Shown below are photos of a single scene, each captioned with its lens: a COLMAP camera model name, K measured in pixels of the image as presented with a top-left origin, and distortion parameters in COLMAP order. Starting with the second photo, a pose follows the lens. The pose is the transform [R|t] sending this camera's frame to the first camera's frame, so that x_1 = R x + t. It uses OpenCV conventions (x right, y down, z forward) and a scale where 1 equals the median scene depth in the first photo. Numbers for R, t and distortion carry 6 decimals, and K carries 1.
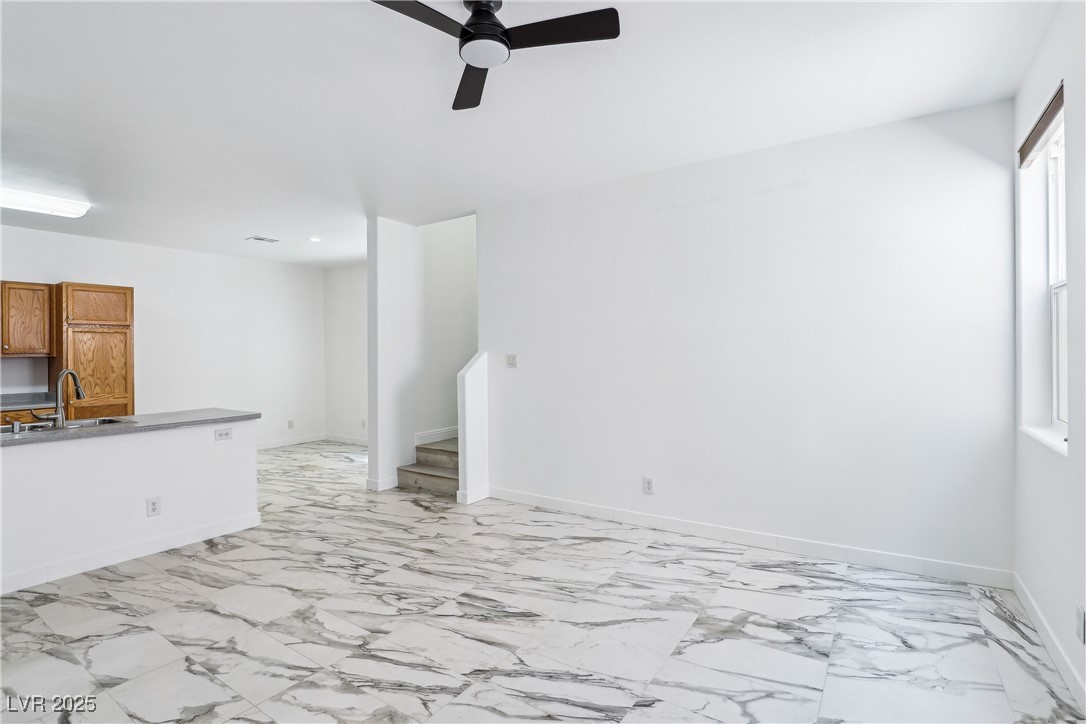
lens RADIAL K [[518.3, 0, 547.2], [0, 518.3, 352.1], [0, 0, 1]] dist [-0.024077, 0.000419]
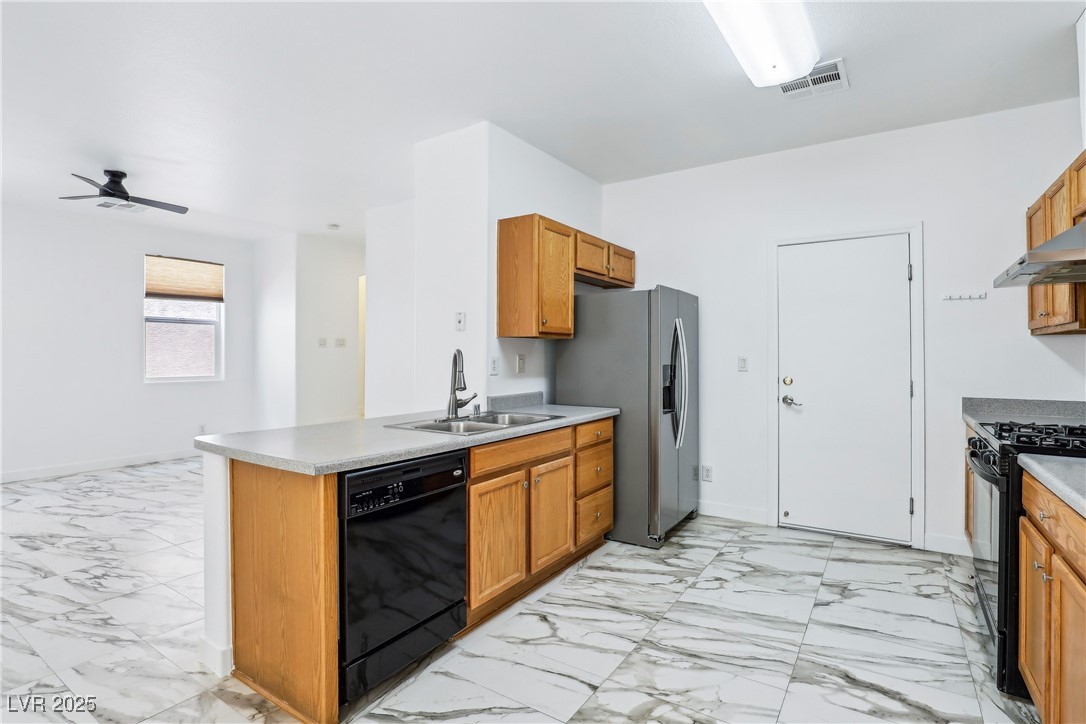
lens RADIAL K [[531.3, 0, 541.3], [0, 531.3, 357.0], [0, 0, 1]] dist [-0.024864, 0.001430]
pose [[-0.999914, 0.010246, -0.008242, -1.212547], [0.010309, 0.999917, -0.007670, 0.065105], [0.008163, -0.007755, -0.999937, 2.064182]]
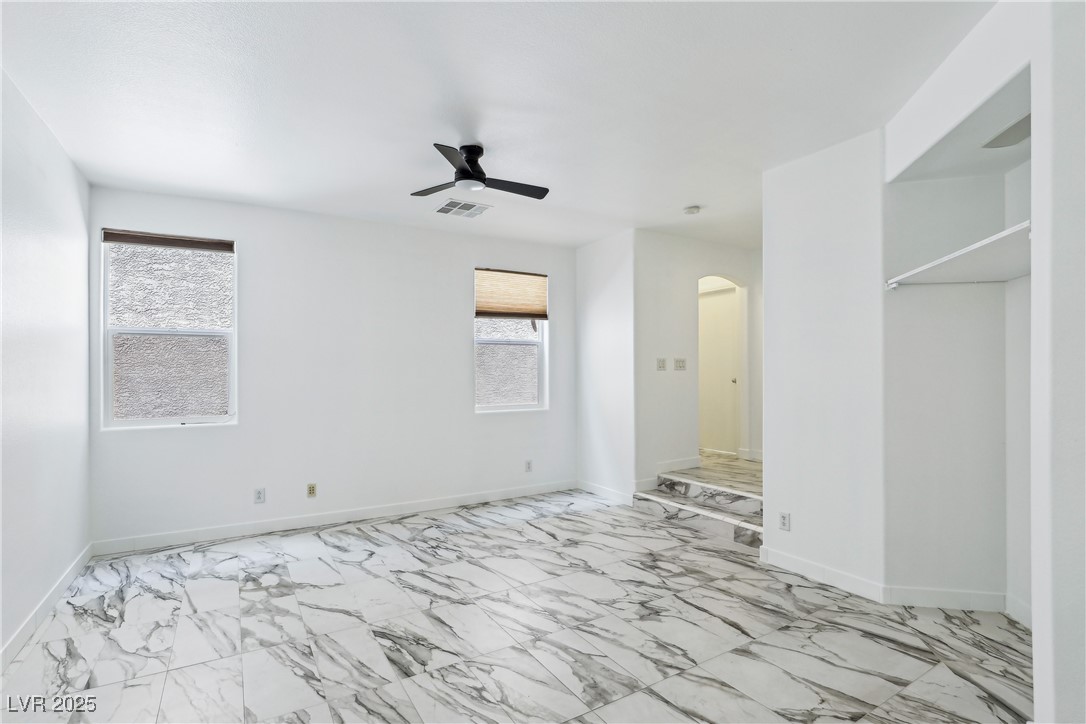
lens RADIAL K [[523.1, 0, 536.0], [0, 523.1, 378.7], [0, 0, 1]] dist [-0.024937, -0.000232]
pose [[-0.904799, 0.011946, 0.425672, -0.656078], [0.013905, 0.999902, 0.001494, 0.015240], [-0.425613, 0.007271, -0.904876, 1.568971]]
